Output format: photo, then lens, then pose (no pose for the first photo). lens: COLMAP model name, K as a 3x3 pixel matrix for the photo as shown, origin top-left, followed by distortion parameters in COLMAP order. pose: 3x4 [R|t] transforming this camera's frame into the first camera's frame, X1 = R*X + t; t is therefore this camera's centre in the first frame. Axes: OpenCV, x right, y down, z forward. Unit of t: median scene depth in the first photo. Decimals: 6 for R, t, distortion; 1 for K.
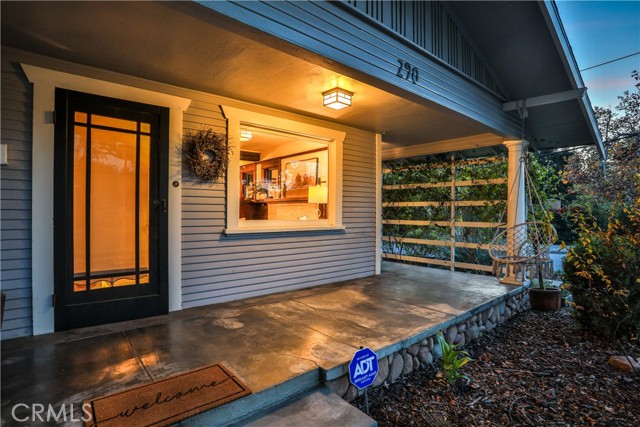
lens RADIAL K [[328.1, 0, 317.2], [0, 328.1, 211.9], [0, 0, 1]] dist [-0.077739, 0.036117]
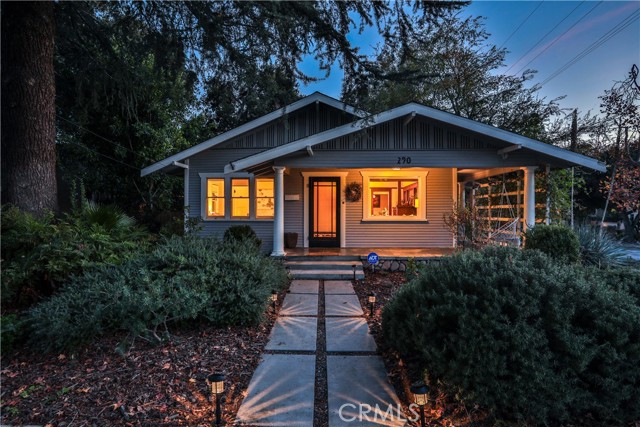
lens RADIAL K [[328.1, 0, 317.2], [0, 328.1, 211.9], [0, 0, 1]] dist [-0.077739, 0.036117]
pose [[0.732931, -0.003110, -0.680296, 1.373727], [0.001869, 0.999995, -0.002558, 0.001432], [0.680301, 0.000603, 0.732933, -1.285131]]
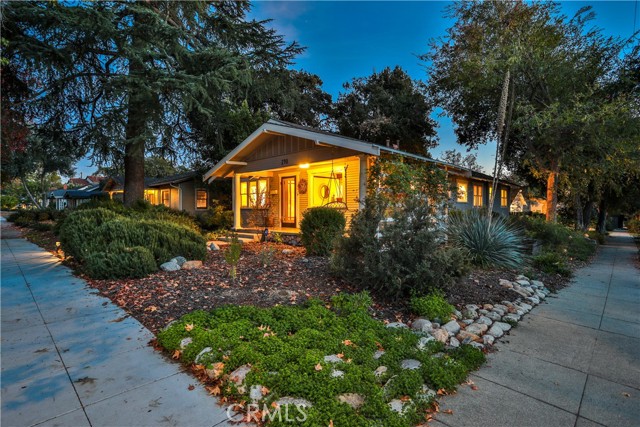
lens RADIAL K [[328.1, 0, 317.2], [0, 328.1, 211.9], [0, 0, 1]] dist [-0.077739, 0.036117]
pose [[0.045422, 0.018856, -0.998790, 3.410889], [0.002094, 0.999818, 0.018970, 0.039682], [0.998966, -0.002953, 0.045375, 1.072883]]
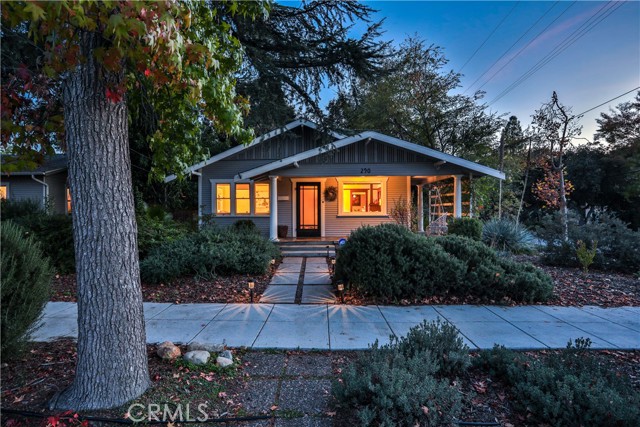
lens RADIAL K [[328.1, 0, 317.2], [0, 328.1, 211.9], [0, 0, 1]] dist [-0.077739, 0.036117]
pose [[0.751606, -0.005811, -0.659587, 2.001696], [0.008172, 0.999966, 0.000502, 0.023698], [0.659561, -0.005767, 0.751628, -1.874769]]
